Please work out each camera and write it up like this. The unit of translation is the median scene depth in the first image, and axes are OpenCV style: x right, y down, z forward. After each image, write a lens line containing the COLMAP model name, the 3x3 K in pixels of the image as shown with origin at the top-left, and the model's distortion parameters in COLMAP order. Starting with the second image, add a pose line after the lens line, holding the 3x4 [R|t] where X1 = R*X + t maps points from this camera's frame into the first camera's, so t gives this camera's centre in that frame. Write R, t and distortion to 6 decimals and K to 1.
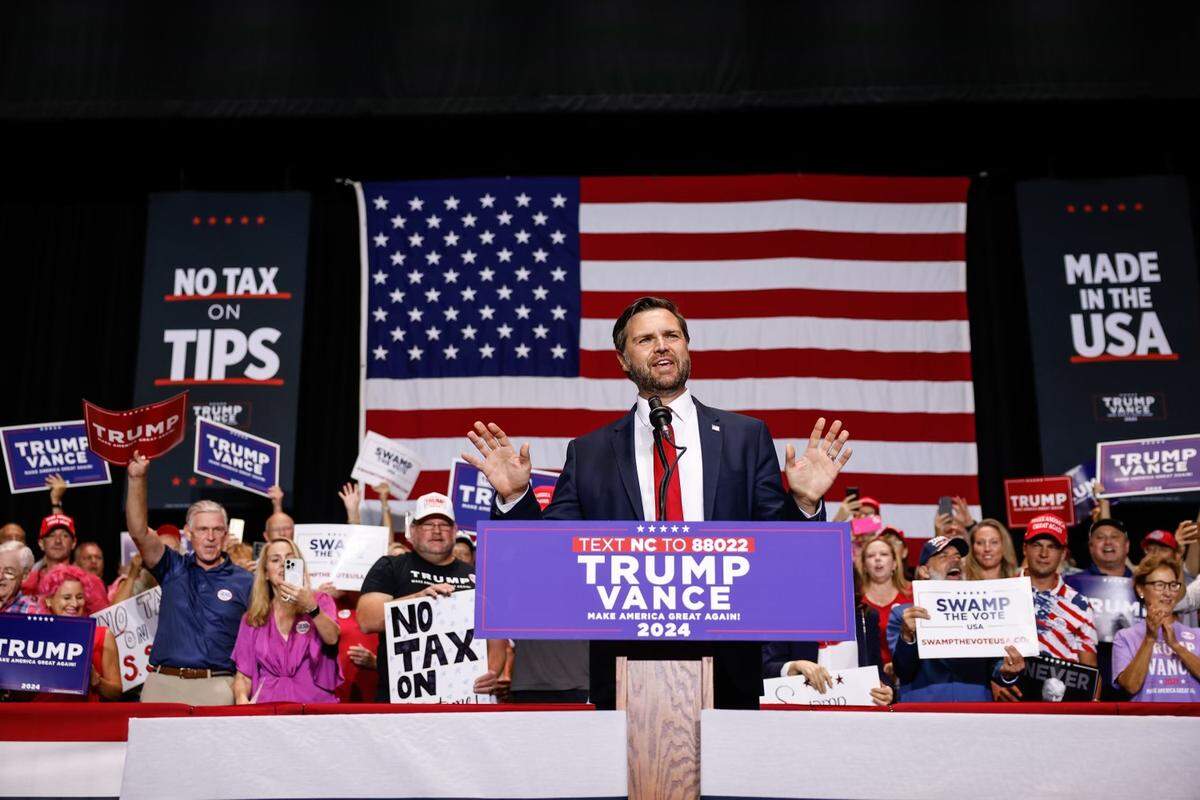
lens RADIAL K [[1696.4, 0, 600.0], [0, 1696.4, 400.0], [0, 0, 1]] dist [0.042520, 0.040293]
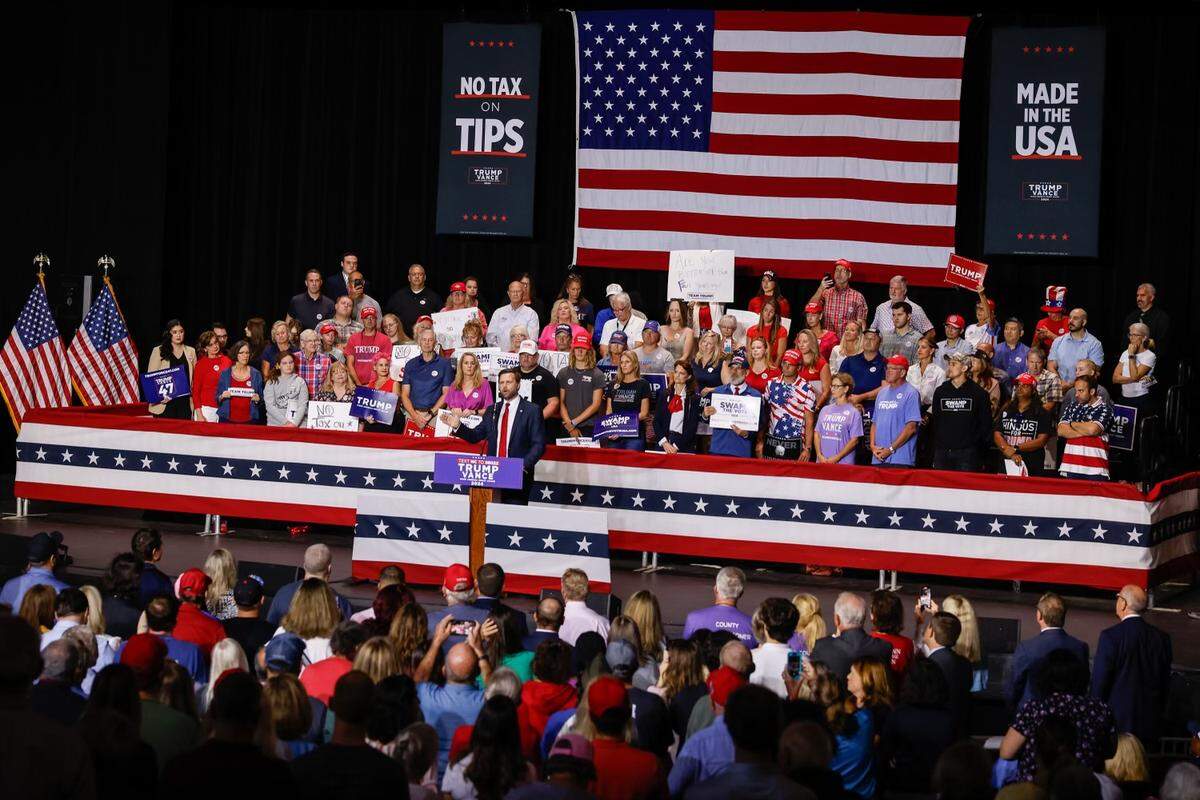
lens RADIAL K [[3338.0, 0, 600.0], [0, 3338.0, 400.0], [0, 0, 1]] dist [0.231688, 0.771621]
pose [[0.949912, 0.055409, -0.307567, 0.852288], [0.054284, 0.939942, 0.336989, -0.842225], [0.307768, -0.336806, 0.889854, -1.839763]]
